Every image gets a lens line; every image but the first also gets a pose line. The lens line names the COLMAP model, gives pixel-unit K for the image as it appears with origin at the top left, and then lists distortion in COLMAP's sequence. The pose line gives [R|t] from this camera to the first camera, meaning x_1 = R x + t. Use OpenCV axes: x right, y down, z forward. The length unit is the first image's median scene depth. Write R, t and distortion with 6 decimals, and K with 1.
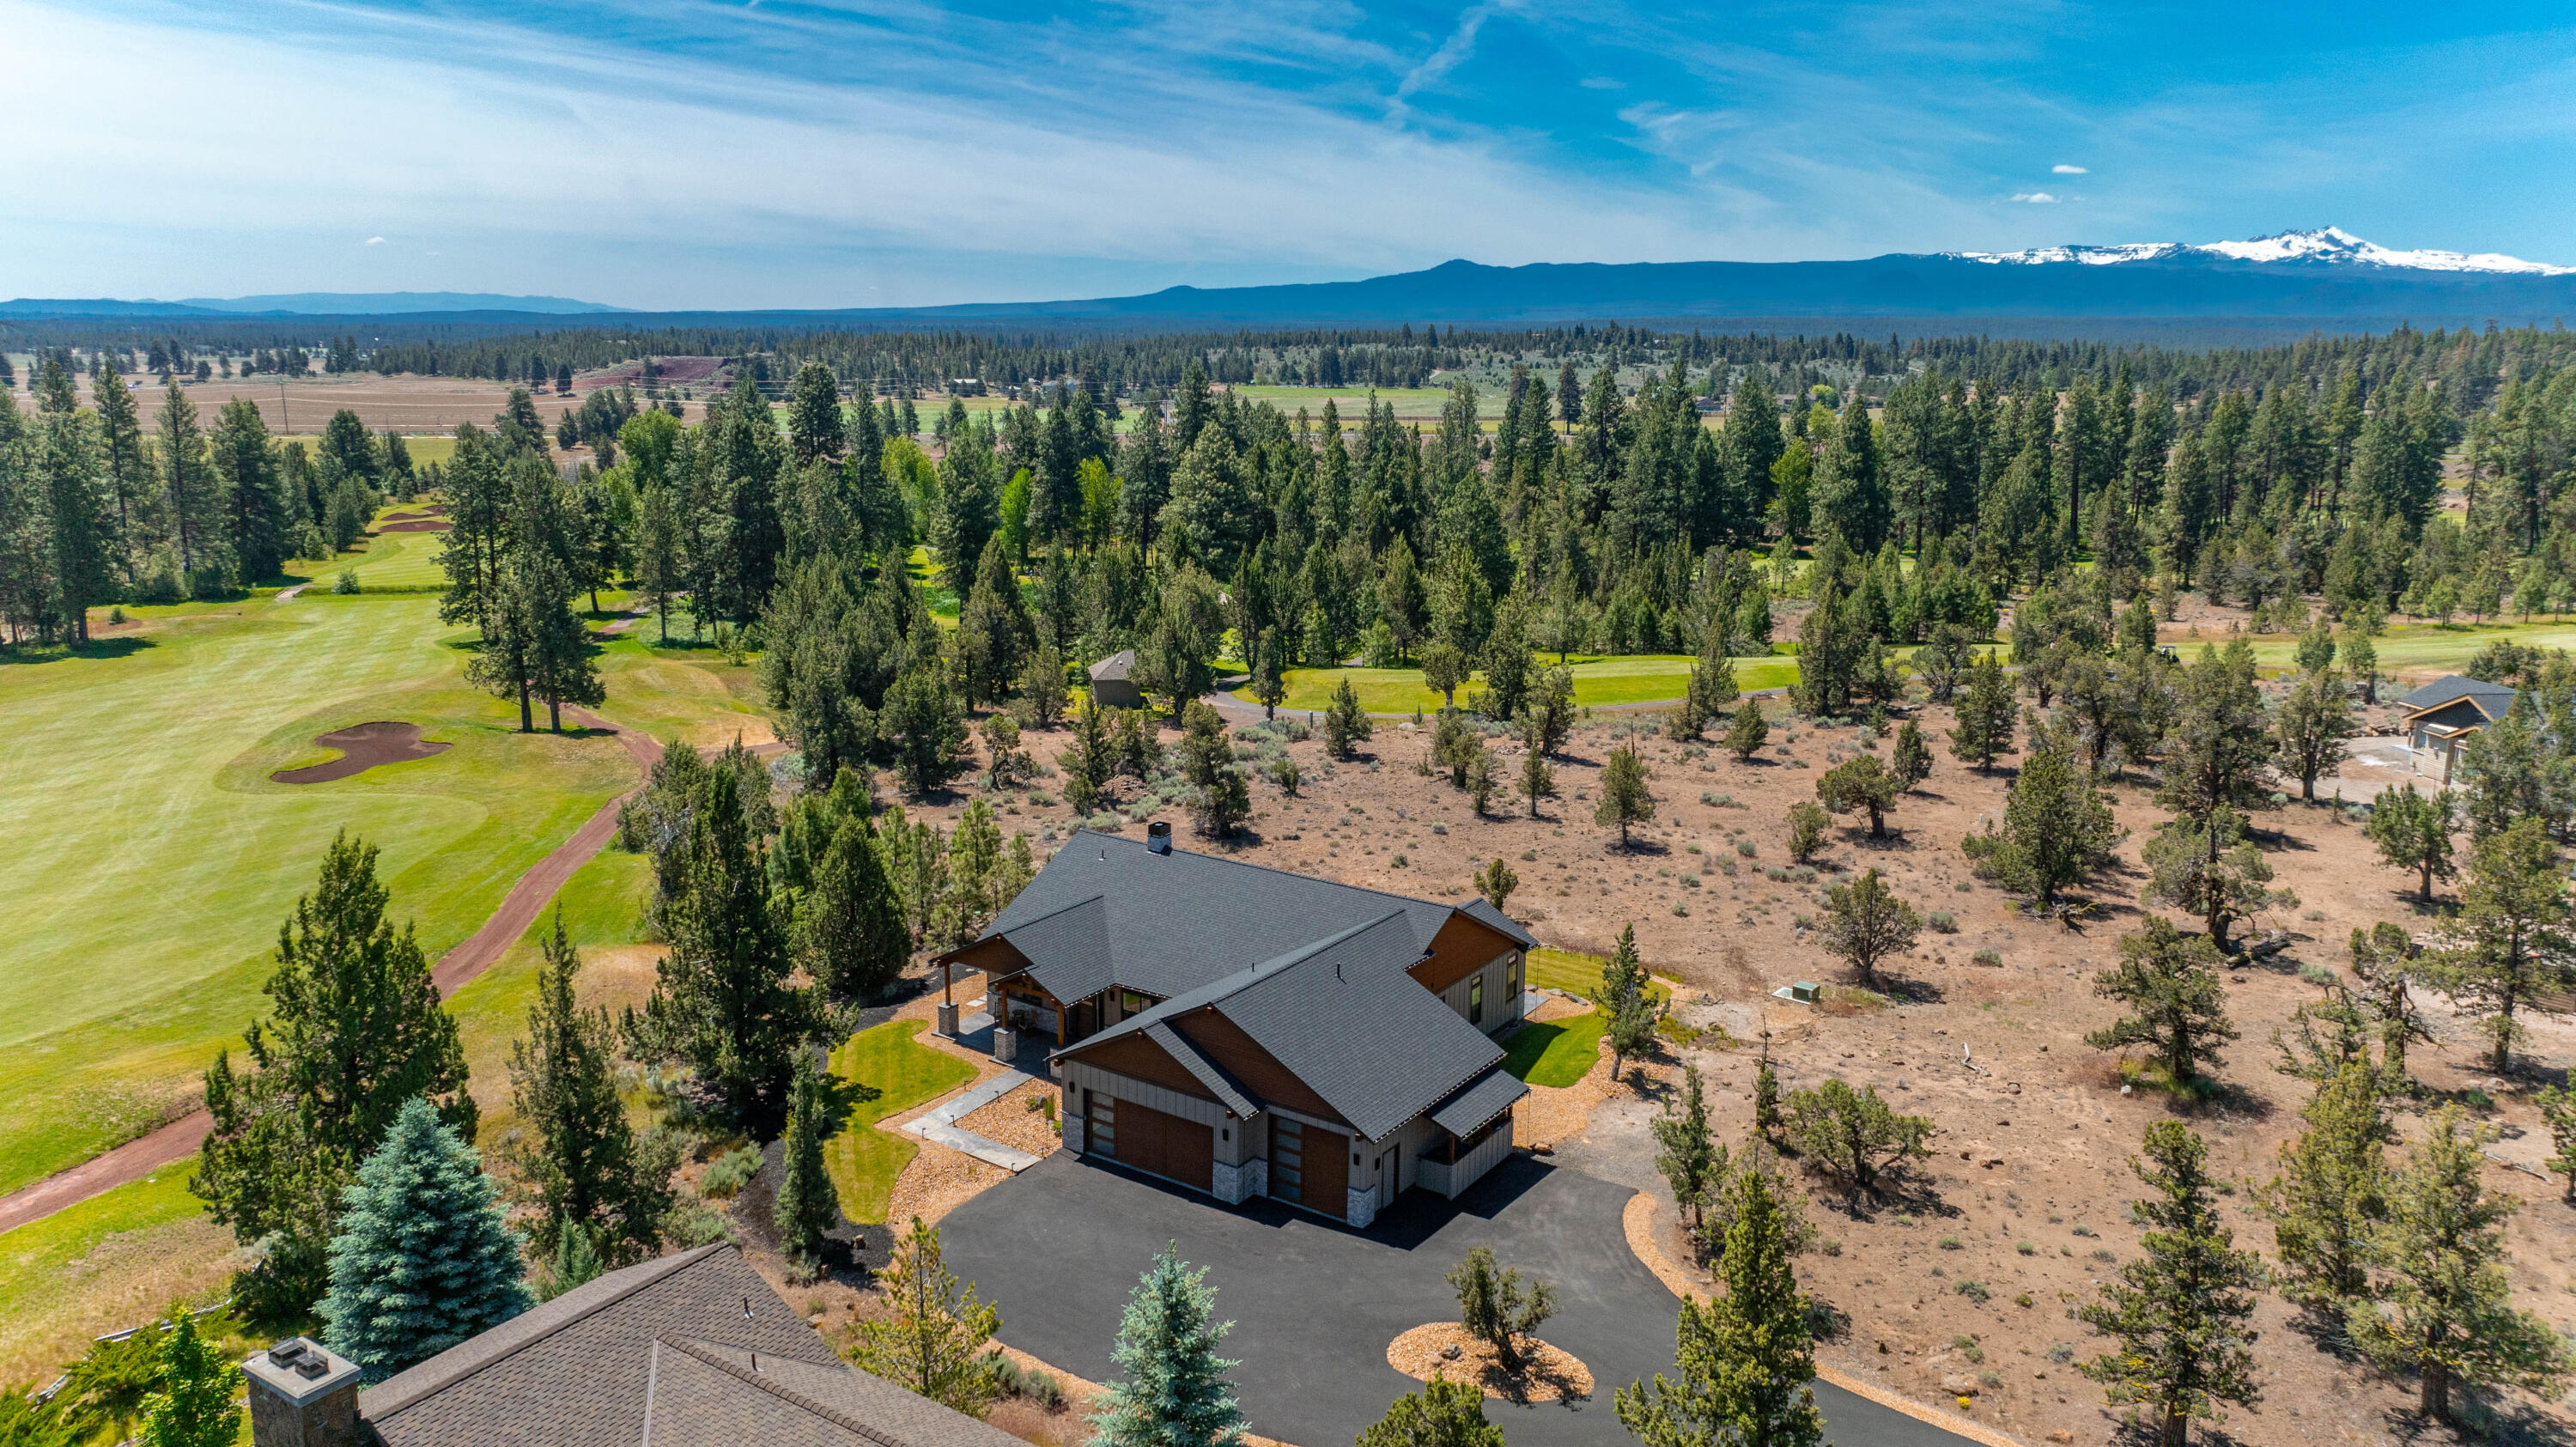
lens RADIAL K [[1811.2, 0, 1288.0], [0, 1811.2, 723.5], [0, 0, 1]] dist [-0.019070, -0.002749]
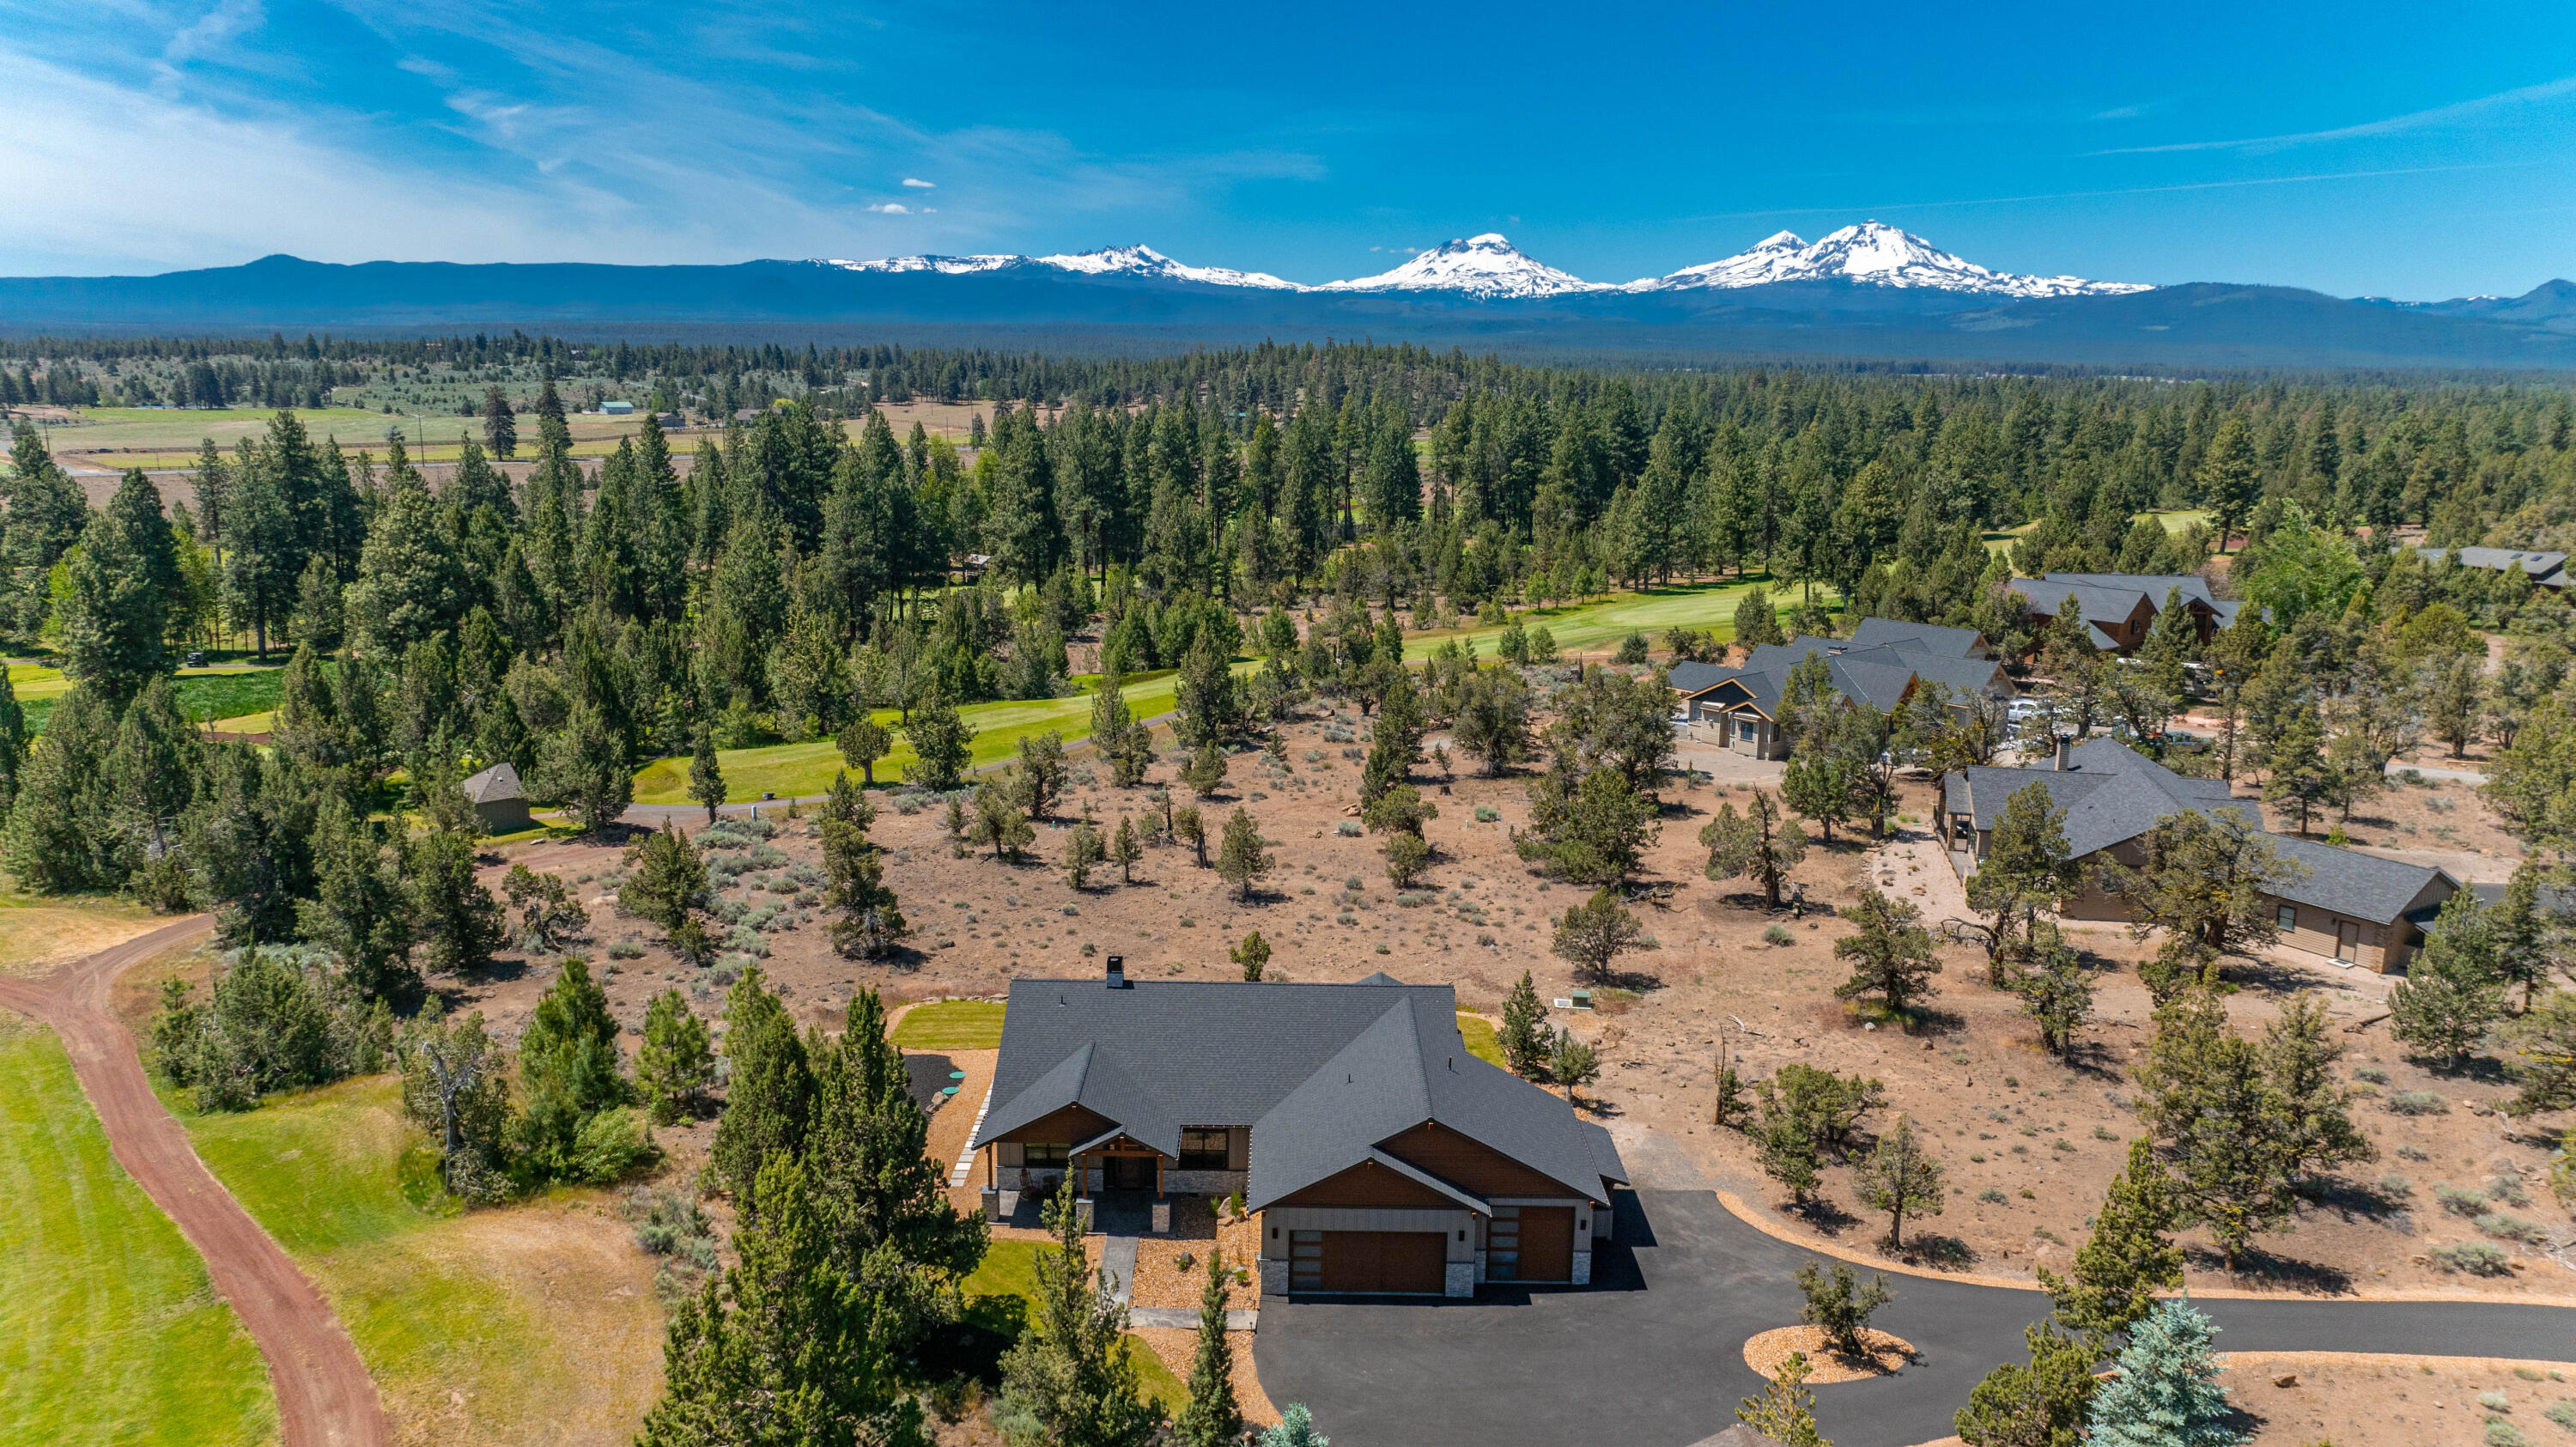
lens RADIAL K [[1811.2, 0, 1288.0], [0, 1811.2, 723.5], [0, 0, 1]] dist [-0.019070, -0.002749]
pose [[0.828437, -0.111021, 0.548968, -0.271770], [0.111878, 0.993206, 0.032027, -0.048923], [-0.548794, 0.034885, 0.835230, 0.058536]]
